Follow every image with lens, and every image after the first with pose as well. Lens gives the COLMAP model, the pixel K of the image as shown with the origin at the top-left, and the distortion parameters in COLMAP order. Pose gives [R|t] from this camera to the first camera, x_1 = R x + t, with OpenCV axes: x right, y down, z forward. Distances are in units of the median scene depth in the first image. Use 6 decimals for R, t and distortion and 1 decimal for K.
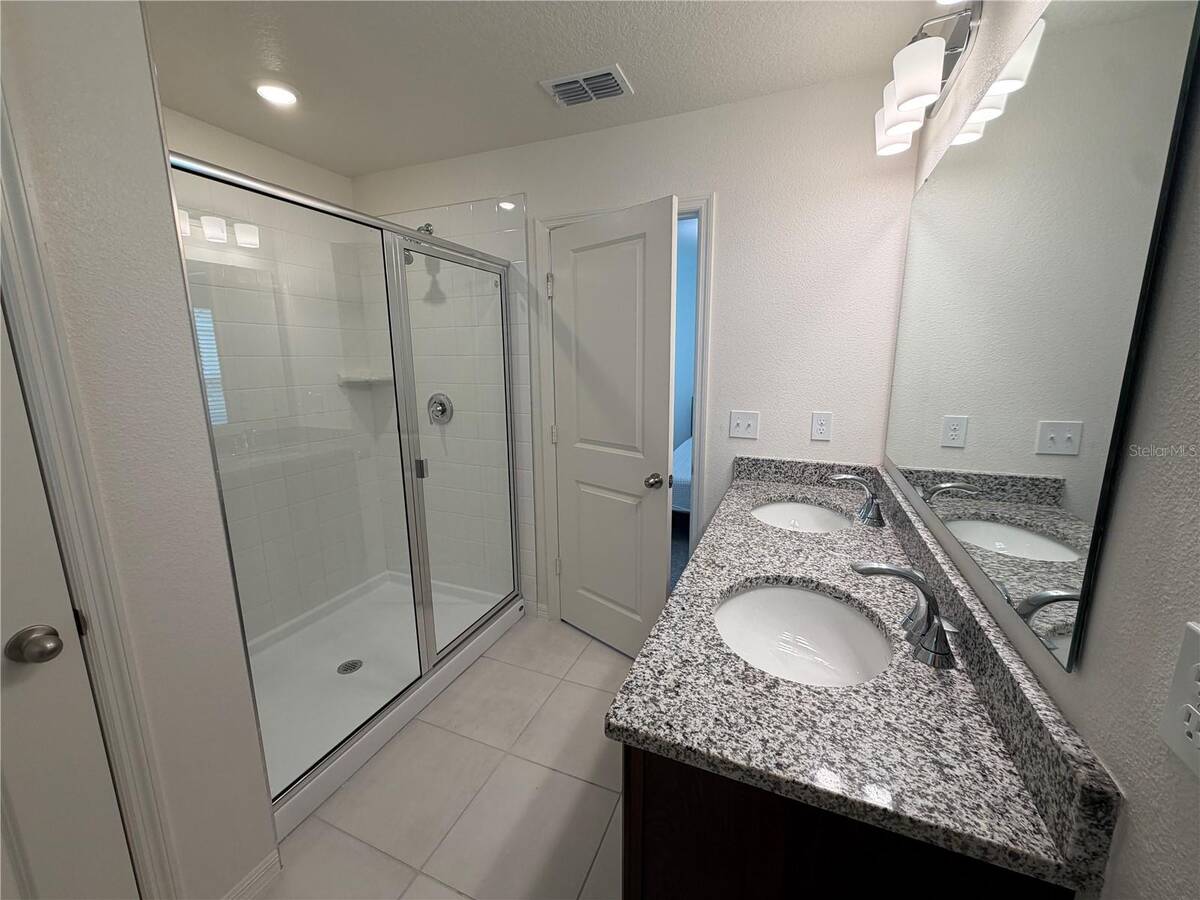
lens RADIAL K [[477.4, 0, 600.6], [0, 477.4, 449.8], [0, 0, 1]] dist [0.001695, -0.000257]
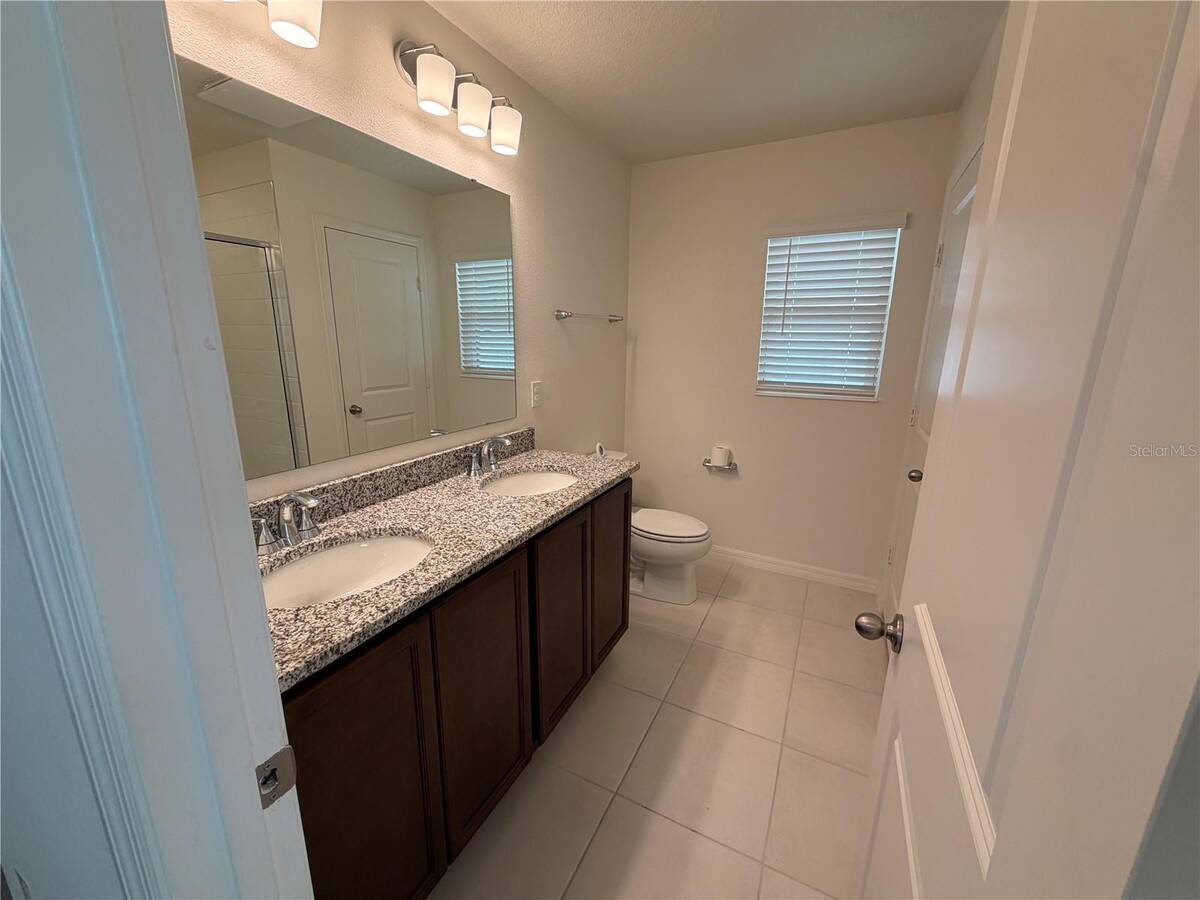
lens RADIAL K [[477.4, 0, 600.0], [0, 477.4, 449.9], [0, 0, 1]] dist [0.001695, -0.000257]
pose [[-0.997248, -0.019906, 0.071412, 0.022732], [0.011056, 0.912569, 0.408773, -0.339509], [-0.073305, 0.408438, -0.909838, 1.838286]]
